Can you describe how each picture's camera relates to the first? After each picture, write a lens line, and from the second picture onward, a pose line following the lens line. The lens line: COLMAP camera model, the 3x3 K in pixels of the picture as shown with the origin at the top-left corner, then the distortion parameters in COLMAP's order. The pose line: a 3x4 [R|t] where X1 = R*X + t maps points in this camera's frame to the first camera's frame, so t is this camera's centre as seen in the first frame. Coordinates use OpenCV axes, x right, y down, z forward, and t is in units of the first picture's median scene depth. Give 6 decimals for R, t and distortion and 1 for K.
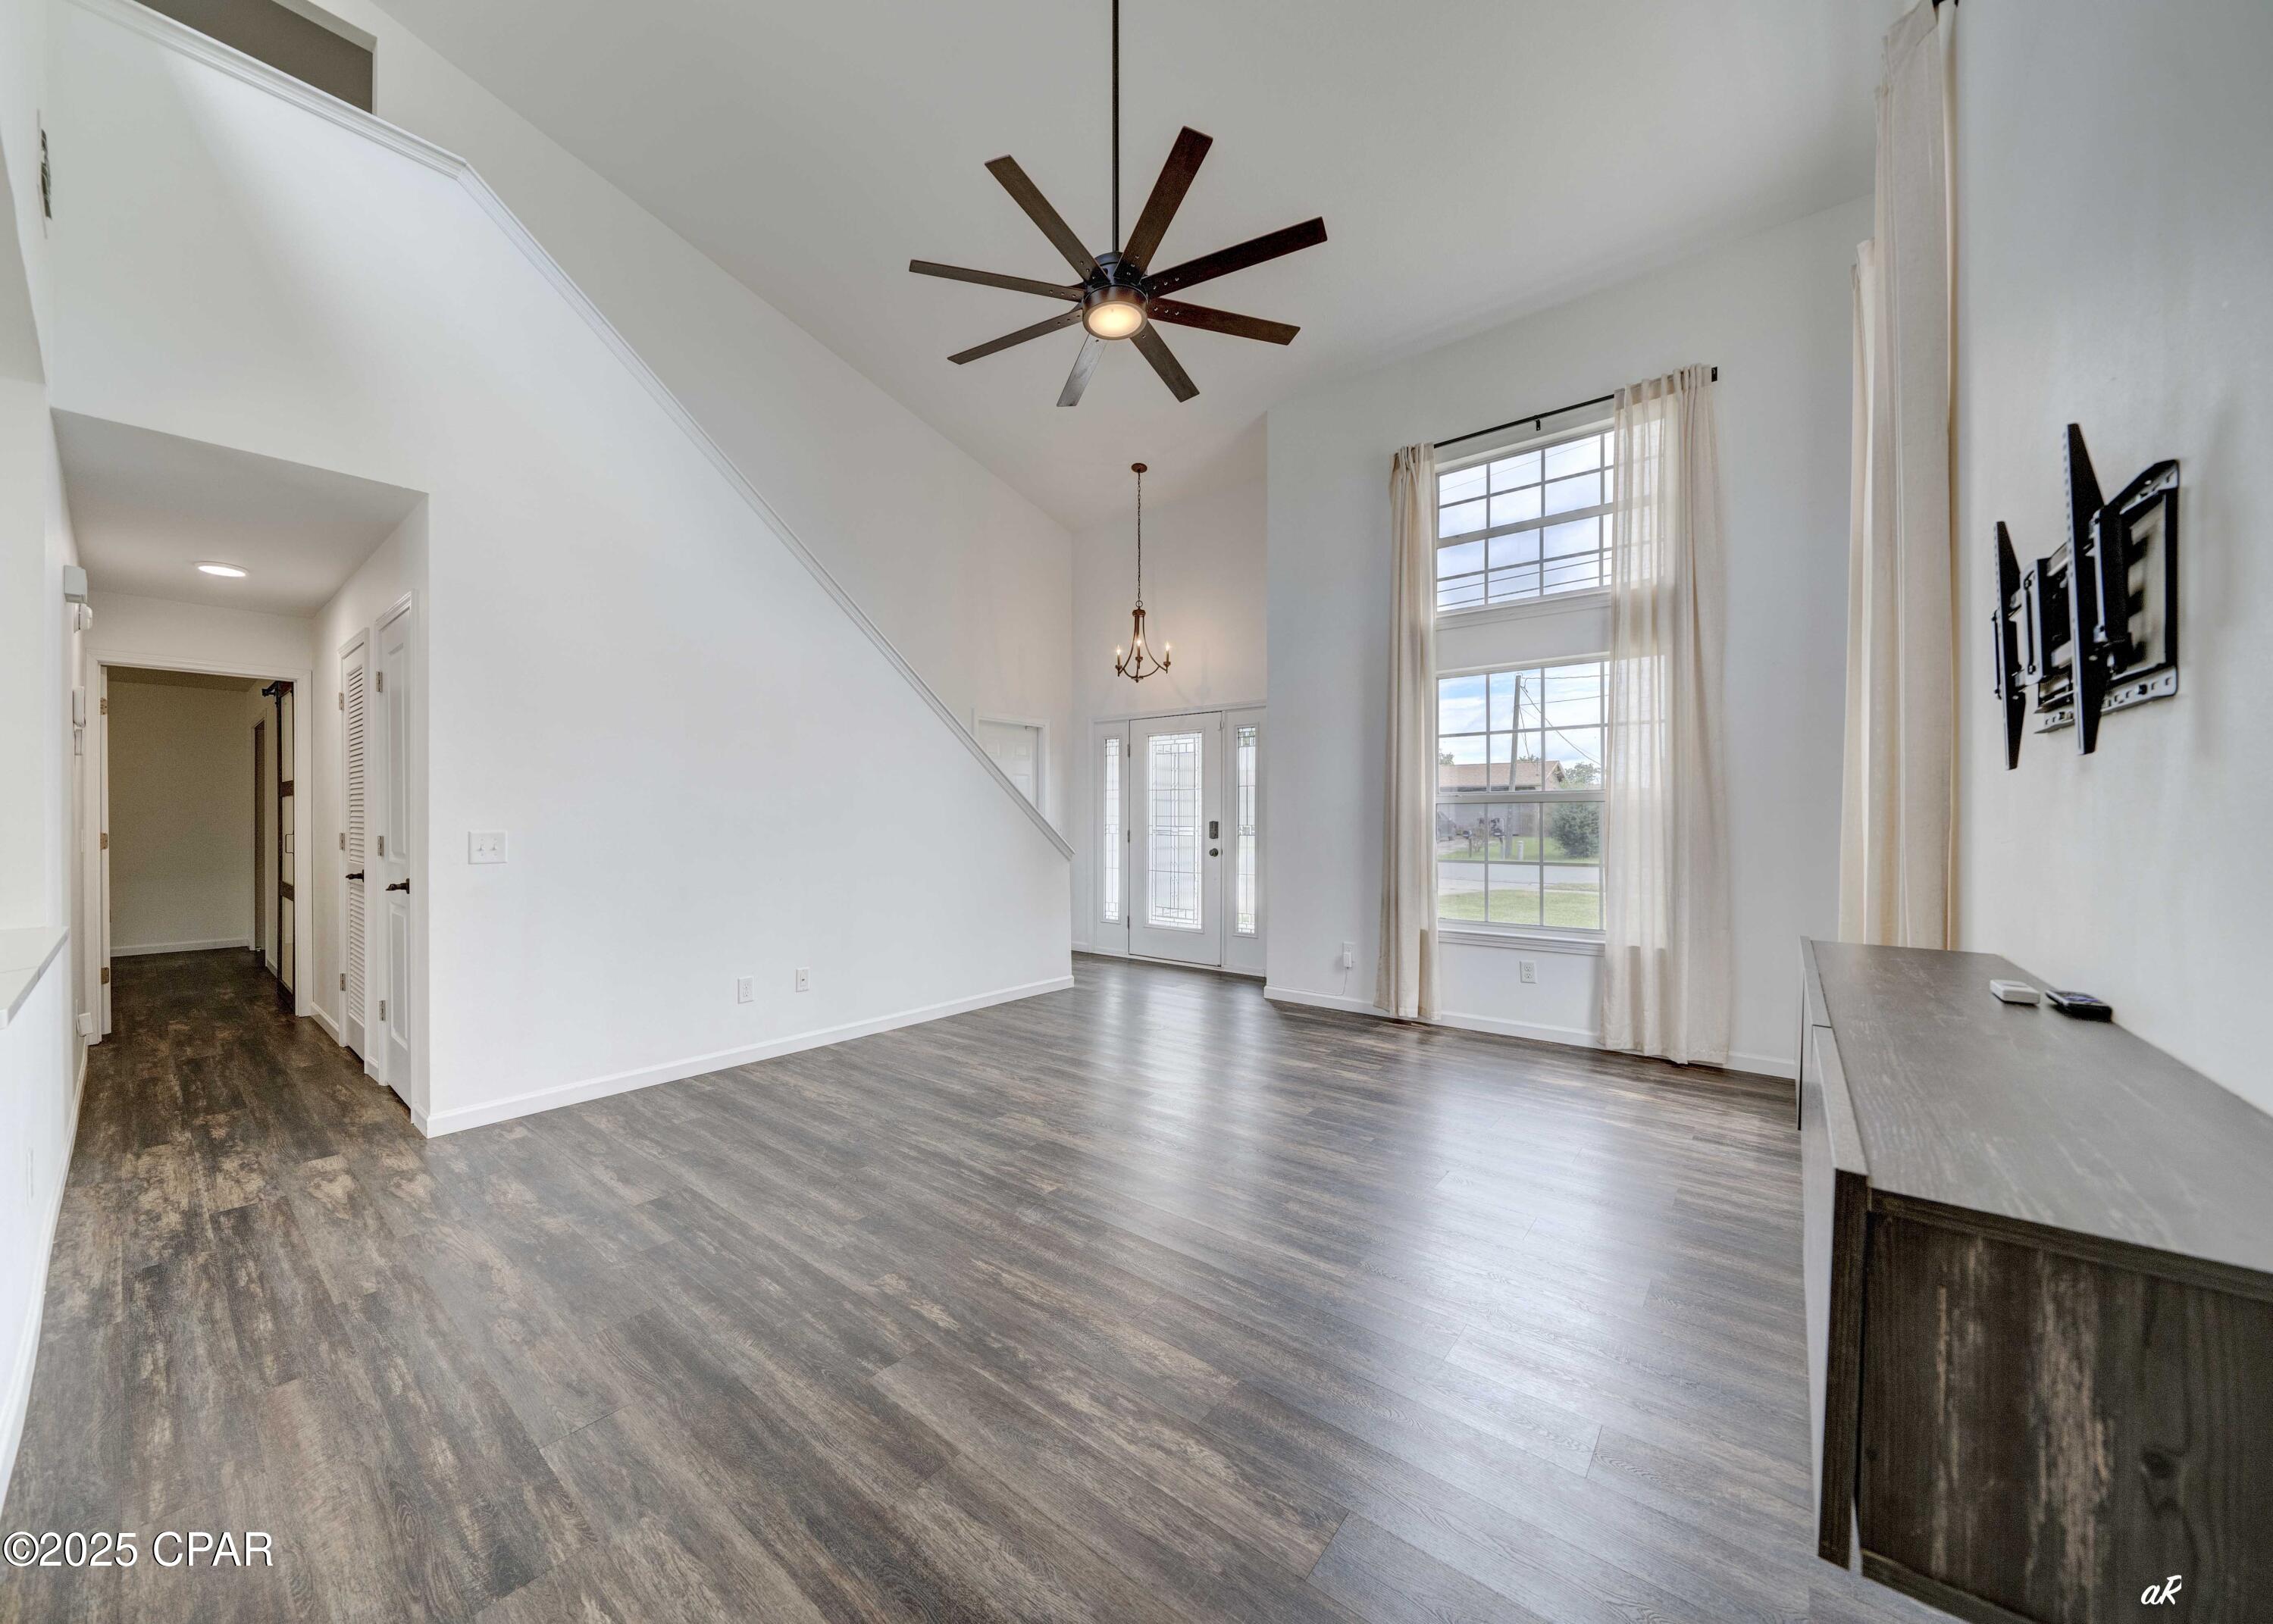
lens RADIAL K [[843.2, 0, 1046.4], [0, 843.2, 821.4], [0, 0, 1]] dist [-0.006937, -0.000199]
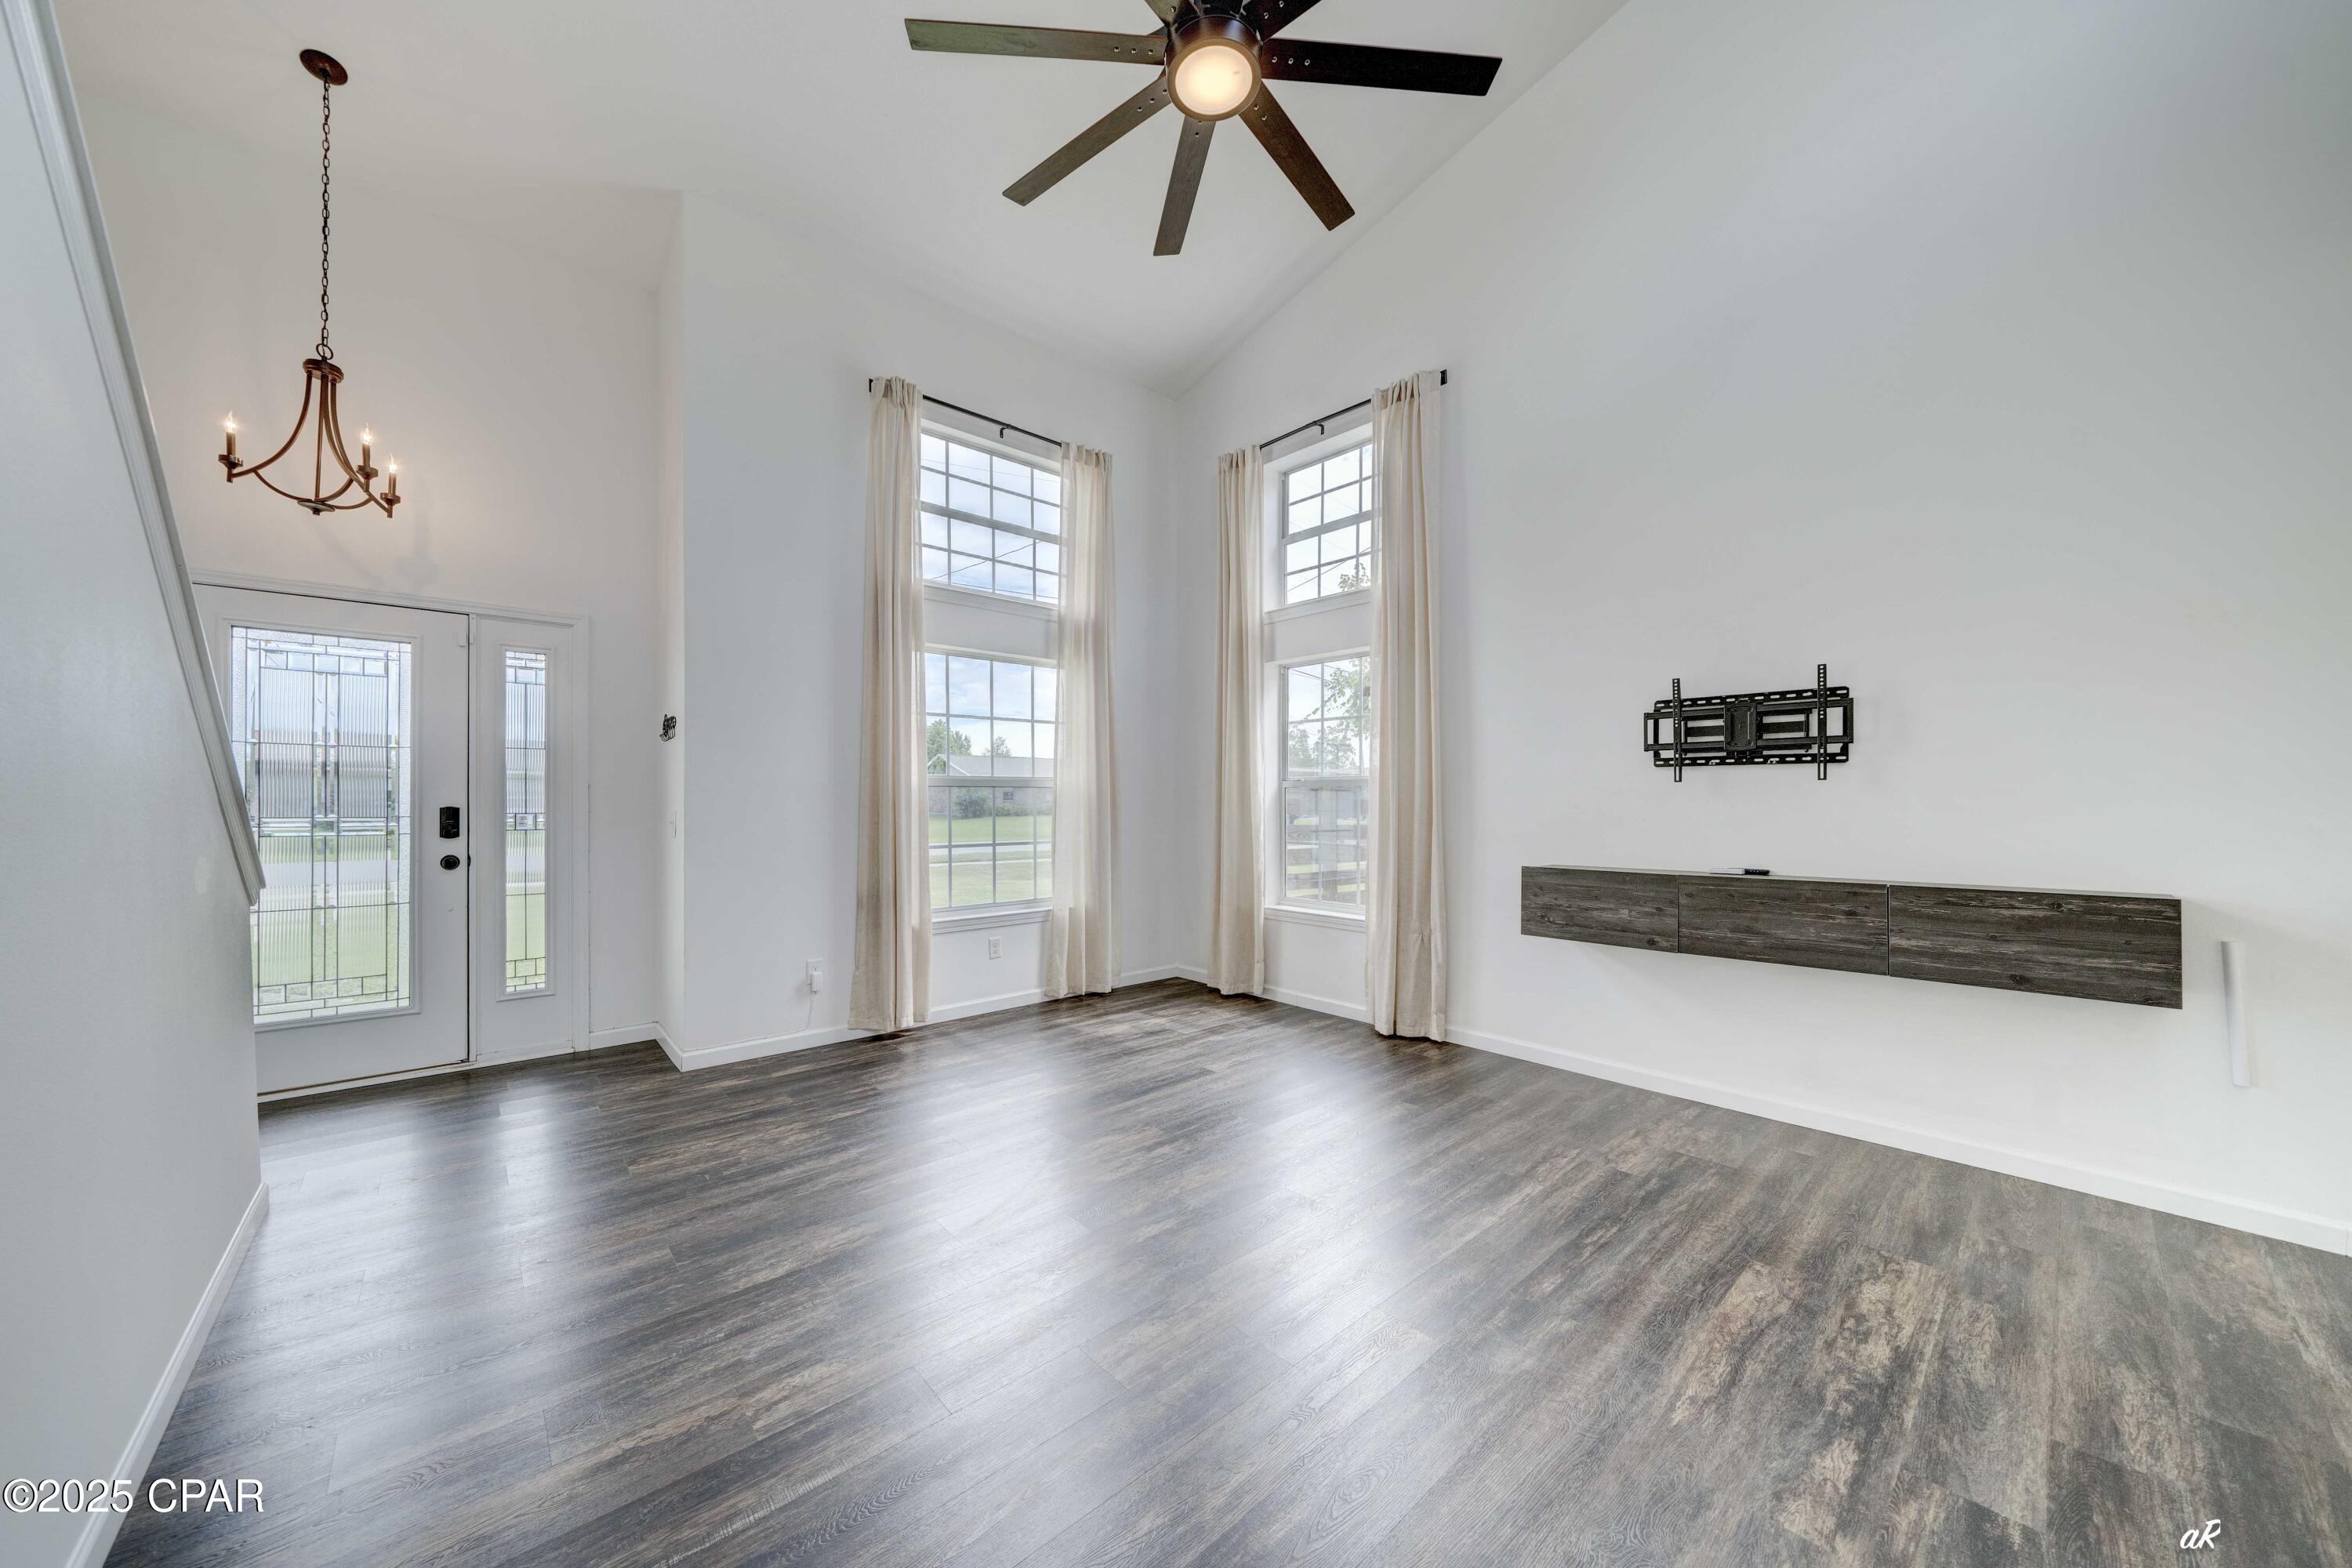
lens RADIAL K [[808.2, 0, 1164.1], [0, 808.2, 801.1], [0, 0, 1]] dist [-0.004674, -0.000155]
pose [[0.111531, 0.001560, 0.993760, -0.454582], [0.004200, 0.999989, -0.002041, -0.001760], [-0.993752, 0.004401, 0.111524, 0.757415]]
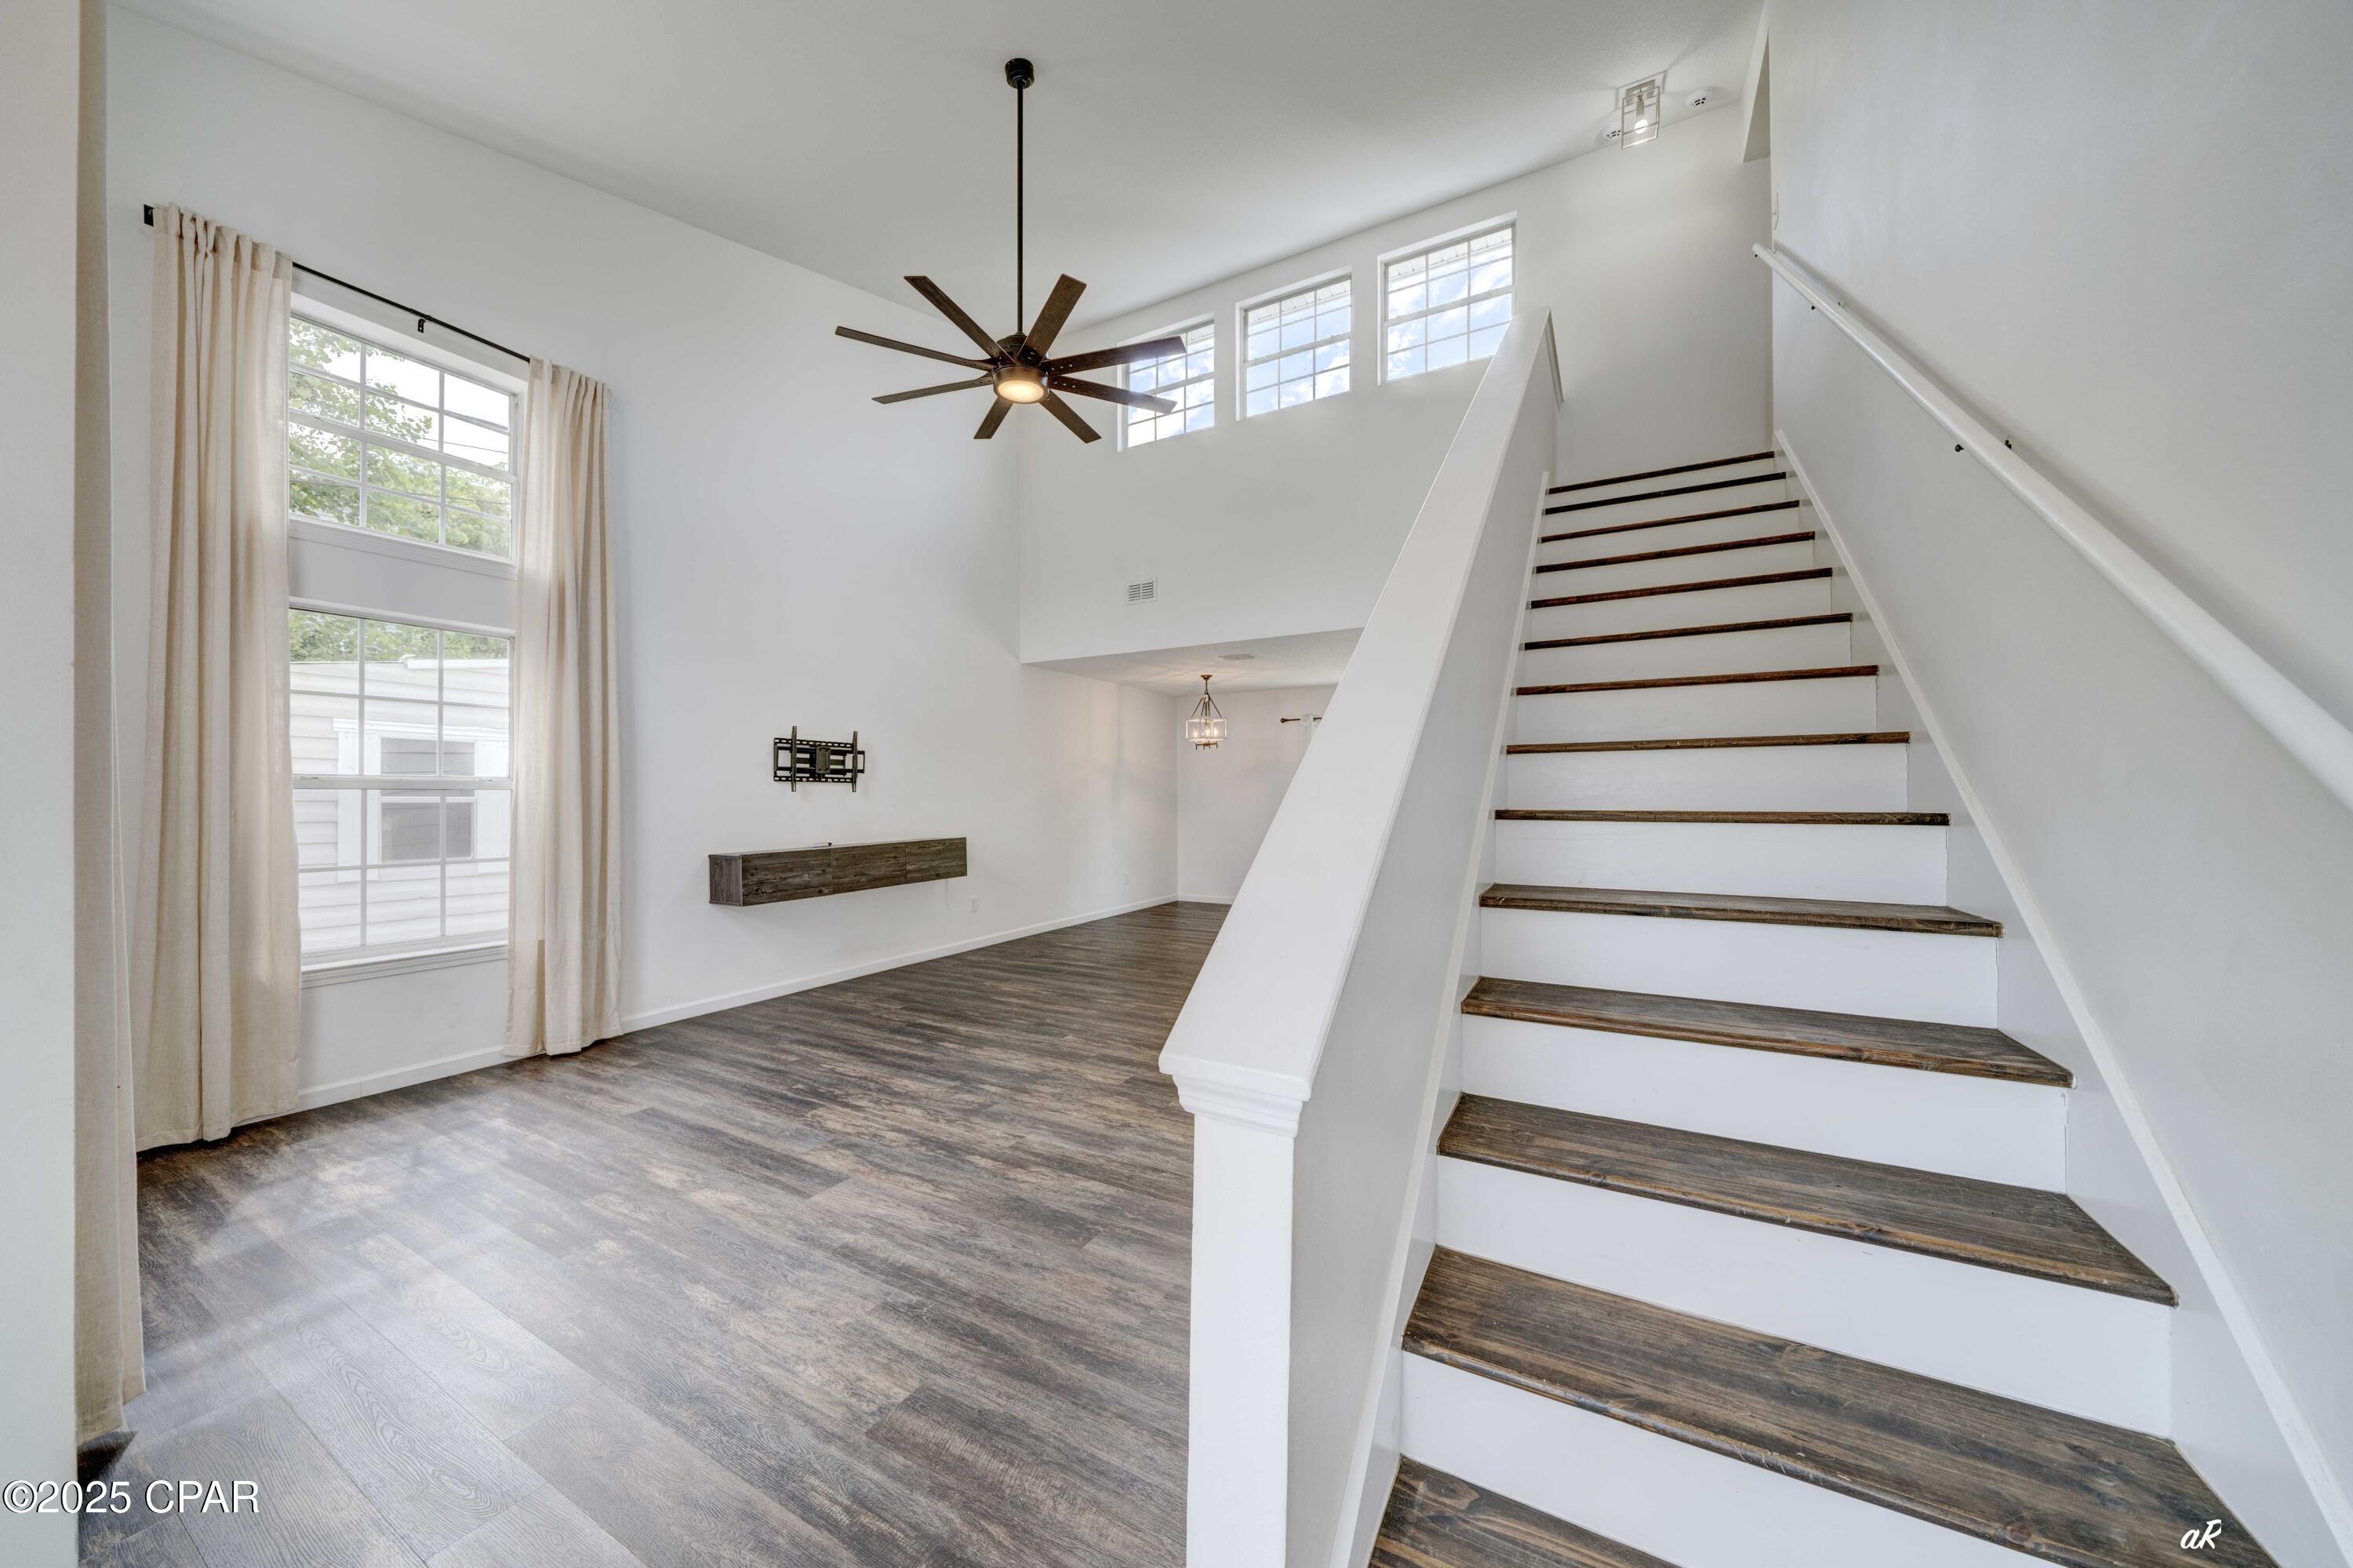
lens RADIAL K [[790.7, 0, 1184.6], [0, 790.7, 790.1], [0, 0, 1]] dist [-0.002181, -0.000063]
pose [[-0.972261, 0.001240, -0.233895, 0.093515], [0.001898, 0.999995, -0.002590, -0.018392], [0.233890, -0.002962, -0.972258, 1.679304]]
